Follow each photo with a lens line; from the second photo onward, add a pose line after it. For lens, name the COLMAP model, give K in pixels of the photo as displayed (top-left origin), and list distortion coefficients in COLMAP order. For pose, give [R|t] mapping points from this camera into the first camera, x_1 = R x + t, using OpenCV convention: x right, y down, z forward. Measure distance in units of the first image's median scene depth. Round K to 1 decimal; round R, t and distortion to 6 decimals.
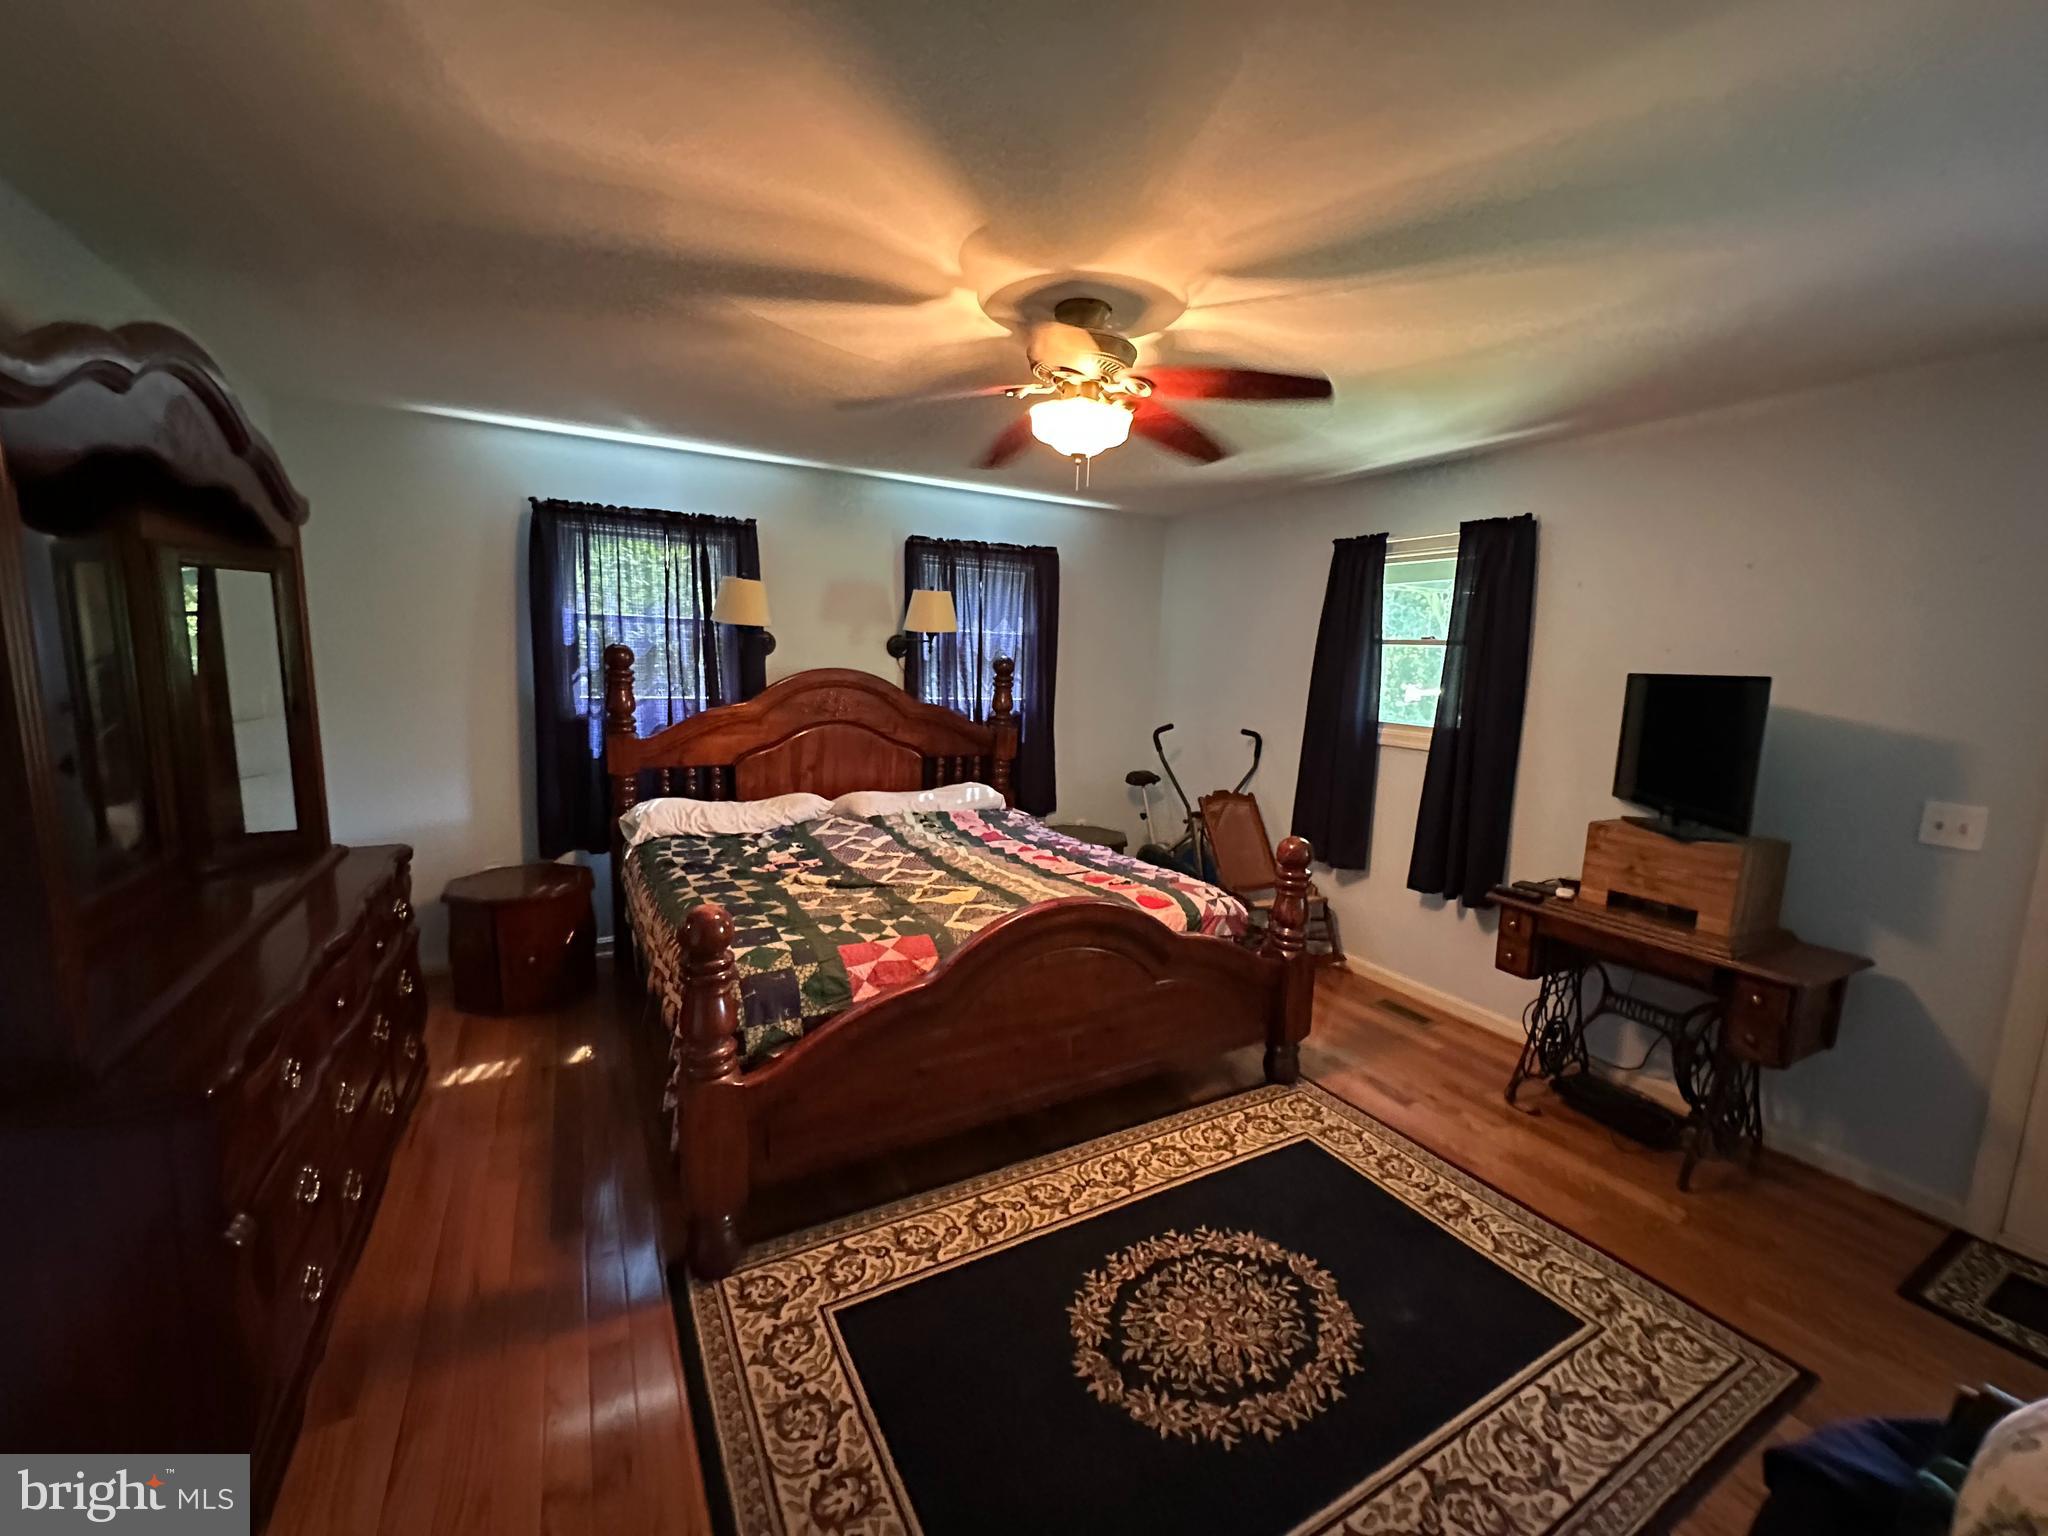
lens RADIAL K [[814.8, 0, 1021.6], [0, 814.8, 768.0], [0, 0, 1]] dist [-0.004502, 0.000725]
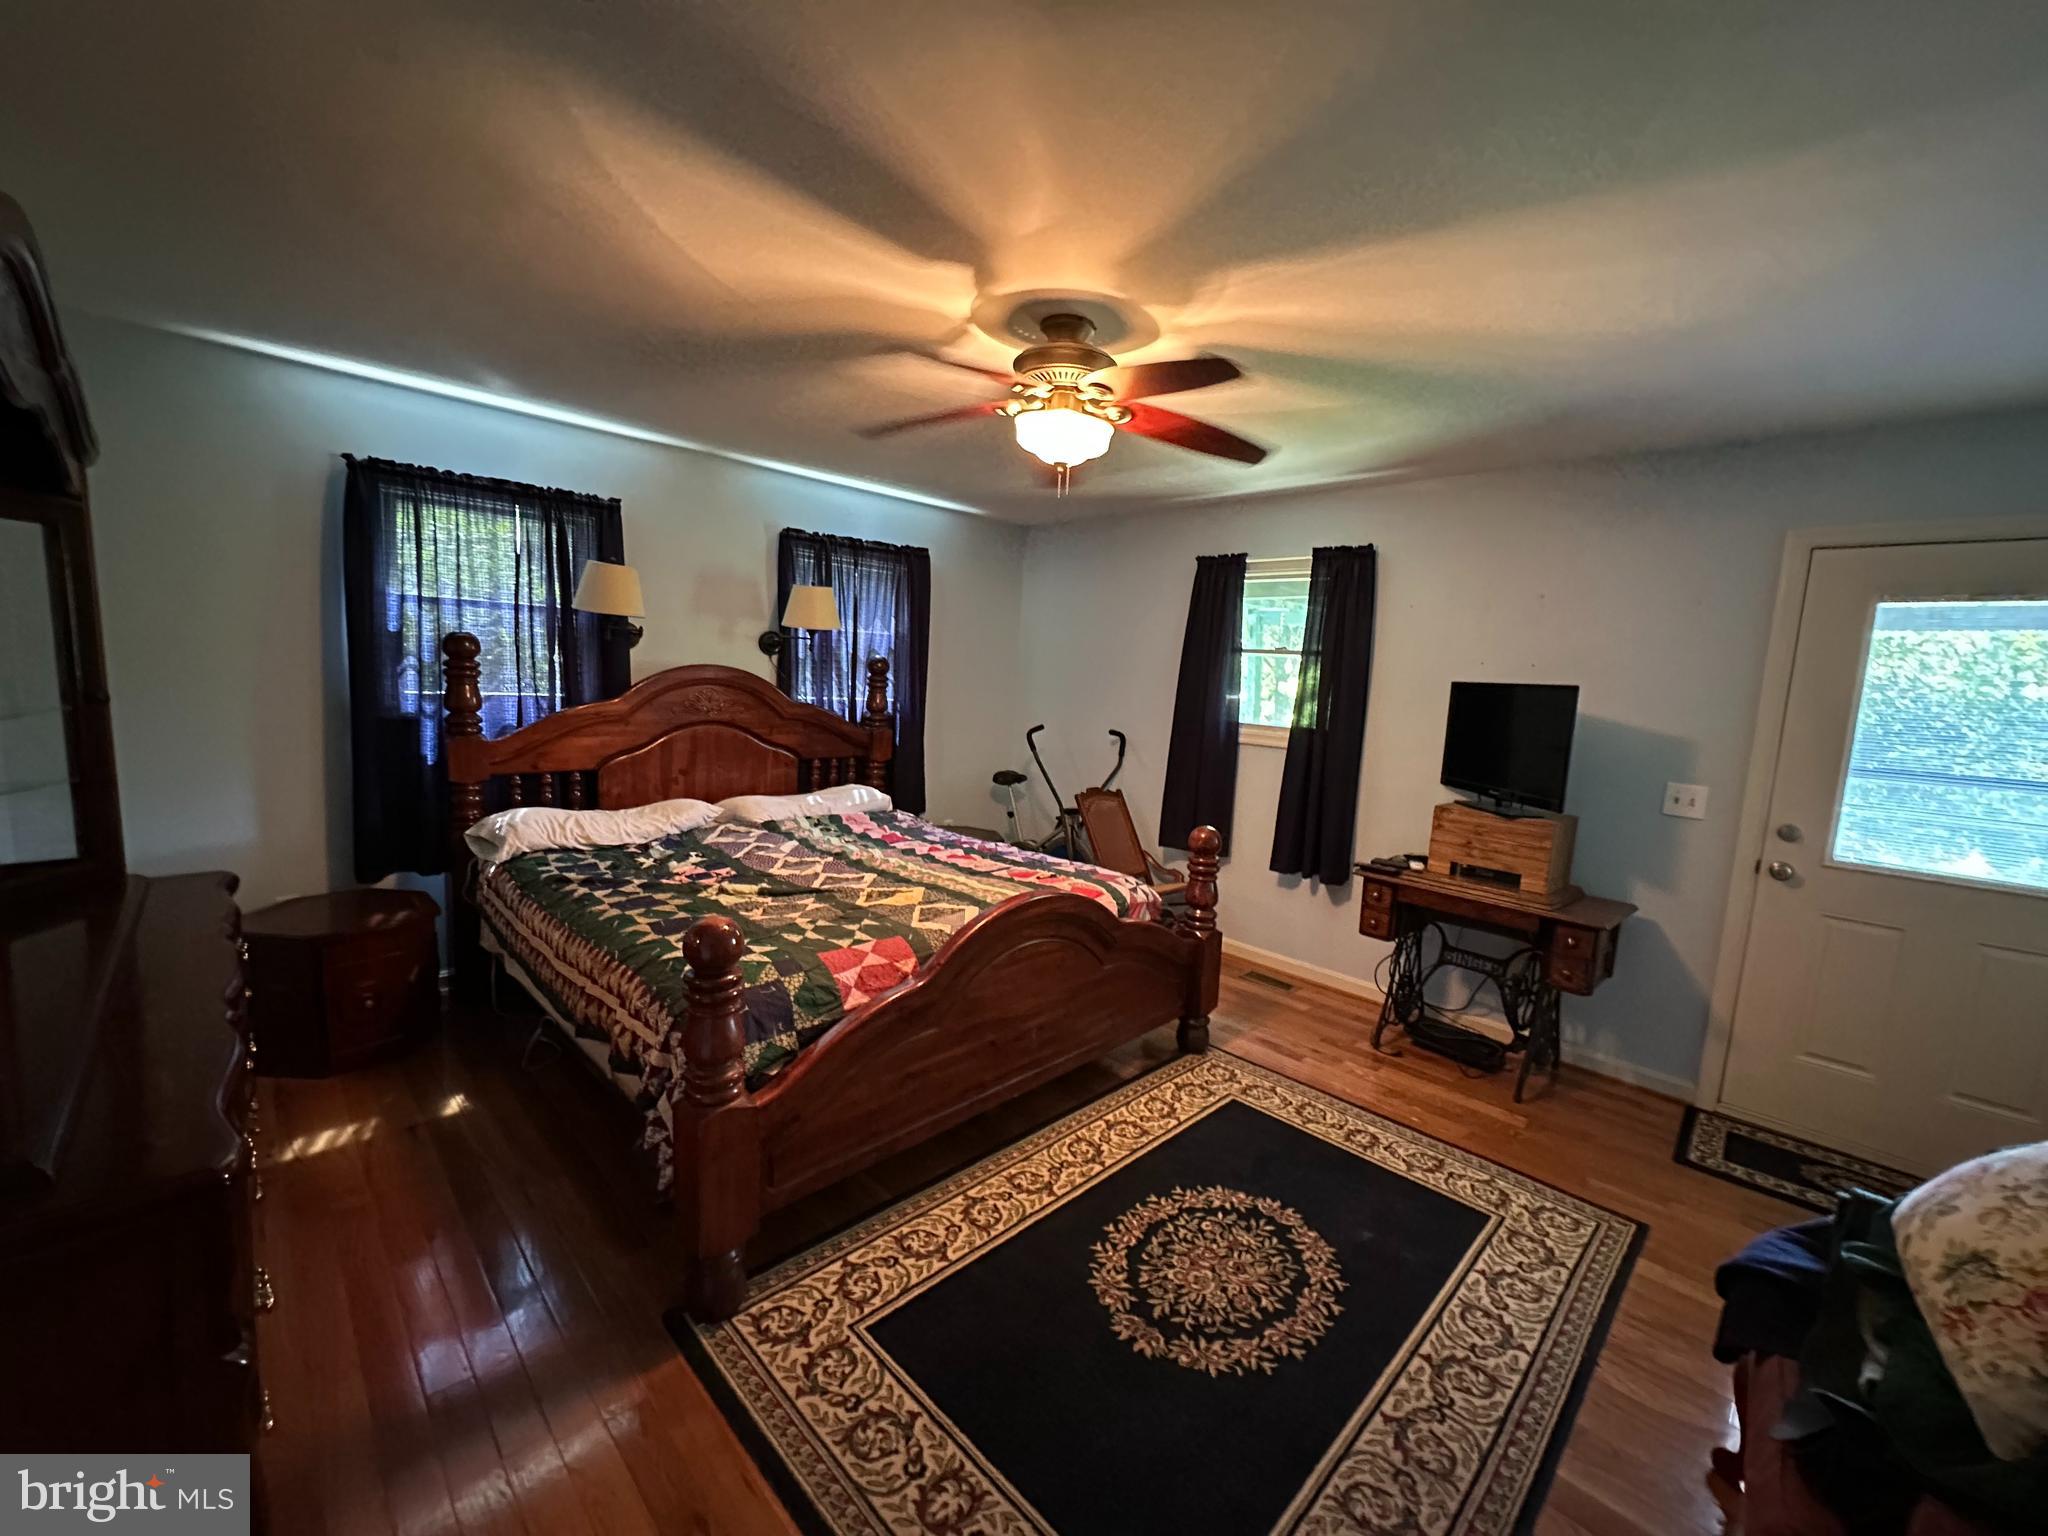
lens RADIAL K [[814.8, 0, 1020.2], [0, 814.8, 768.3], [0, 0, 1]] dist [-0.004502, 0.000725]
pose [[0.963568, -0.013849, 0.267106, -0.219830], [0.014749, 0.999890, -0.001366, 0.004445], [-0.267058, 0.005256, 0.963666, 0.009941]]
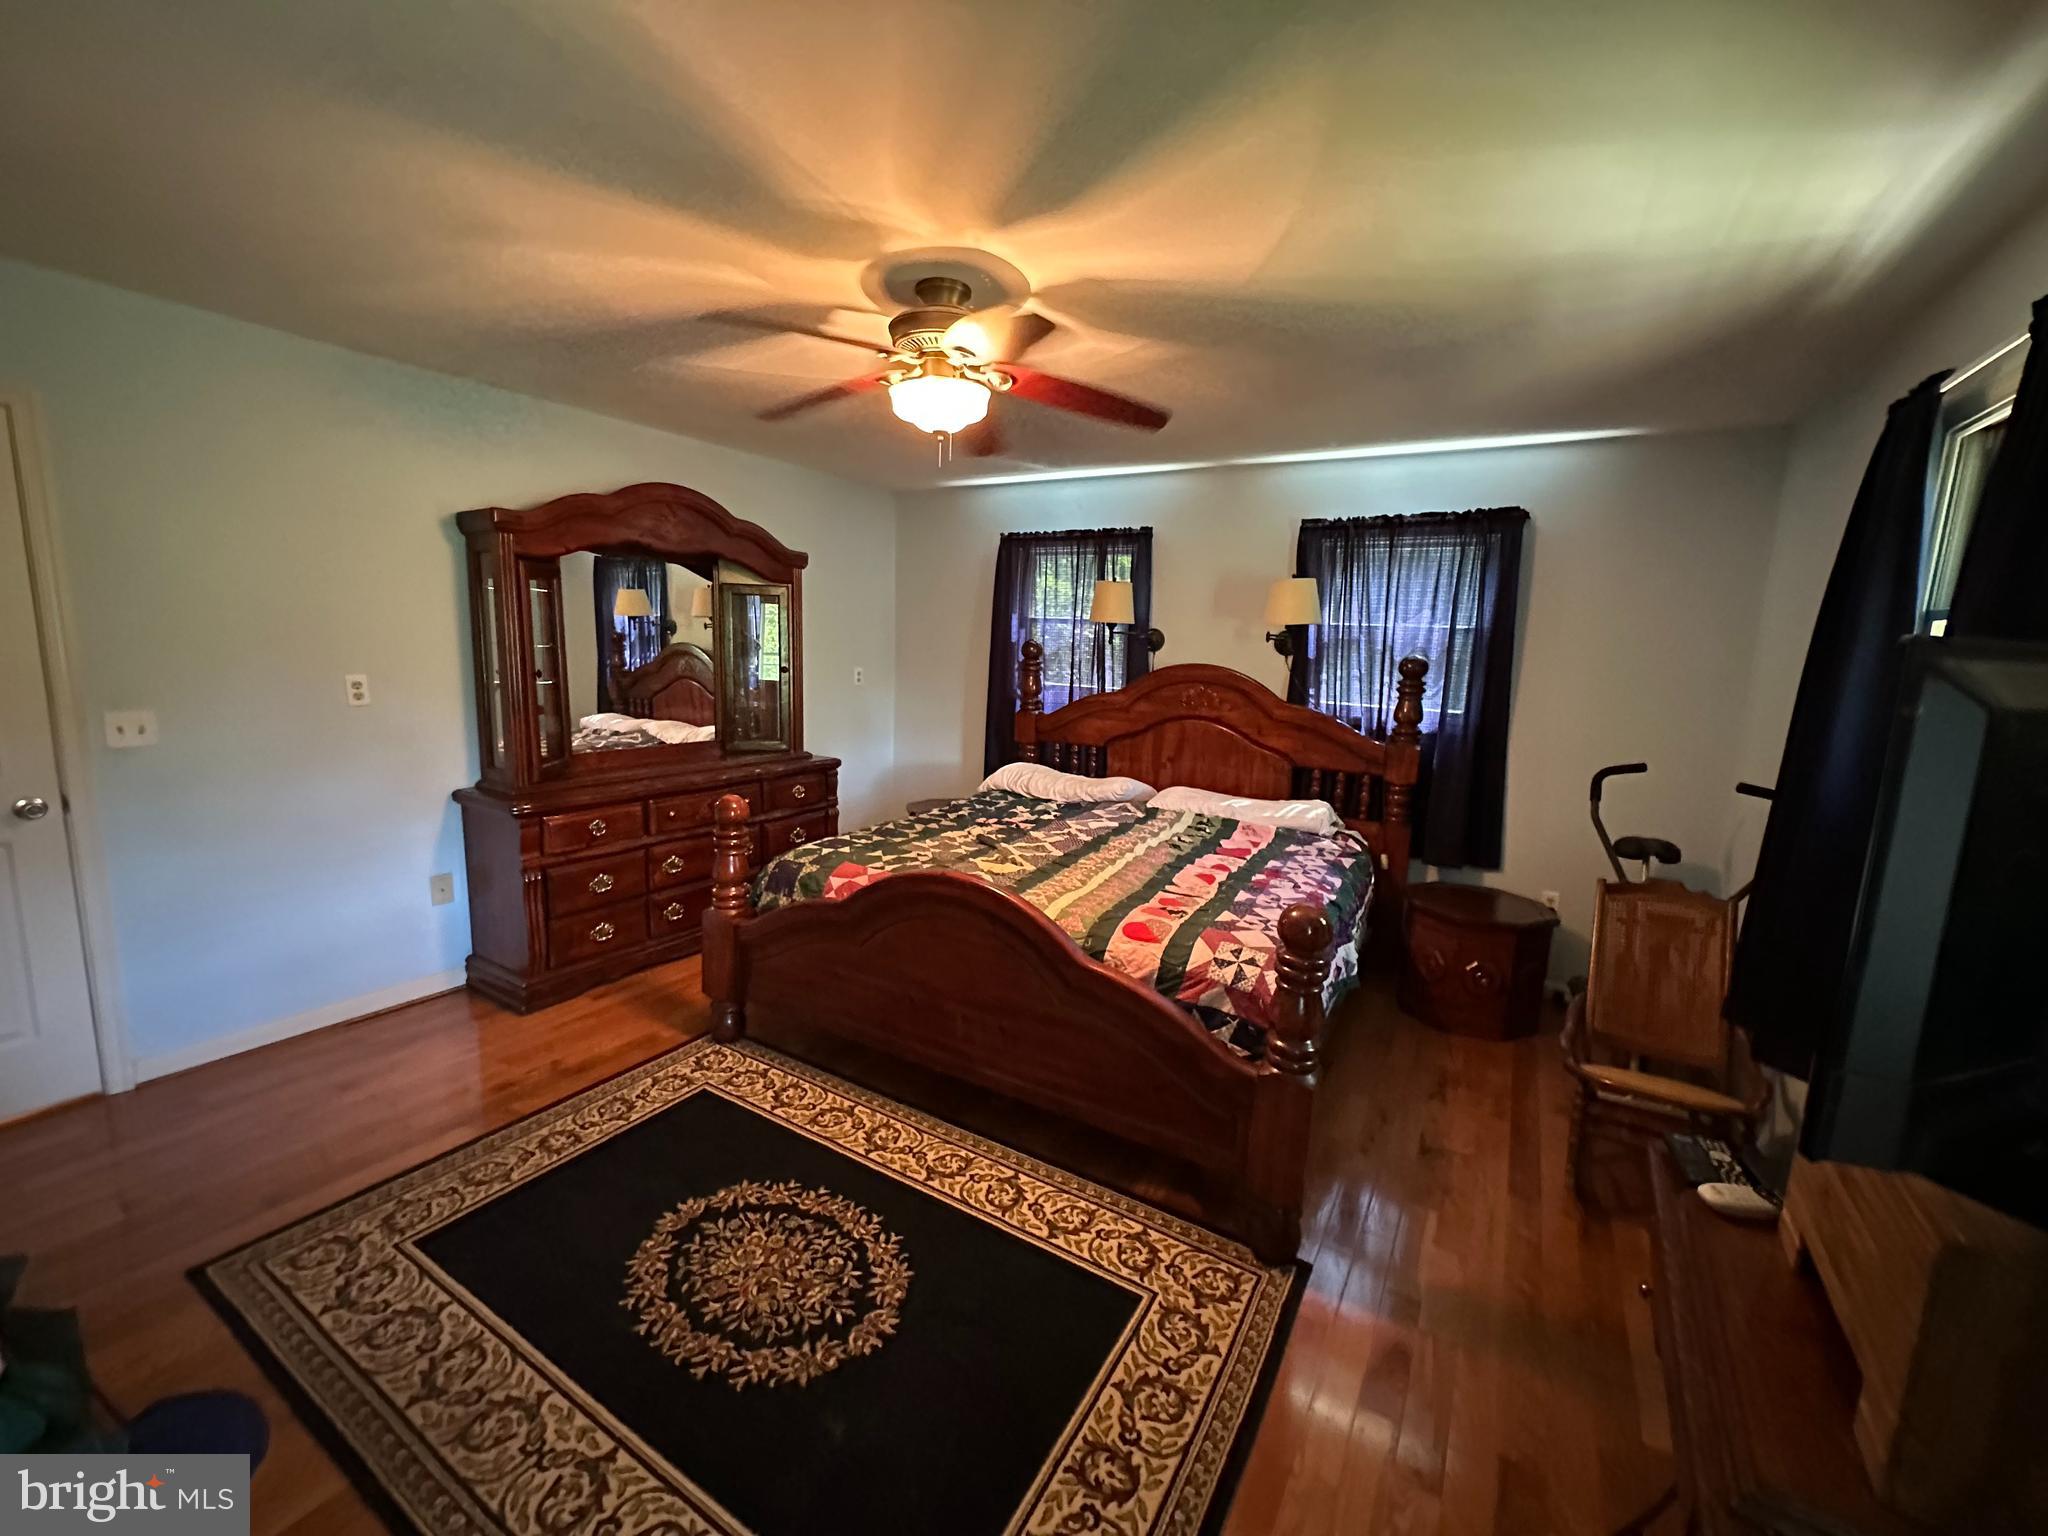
lens RADIAL K [[814.8, 0, 1023.0], [0, 814.8, 768.8], [0, 0, 1]] dist [-0.004502, 0.000725]
pose [[0.498708, 0.119667, -0.858470, 0.872502], [-0.142644, 0.988251, 0.054892, -0.030482], [0.854952, 0.095080, 0.509918, 0.505973]]
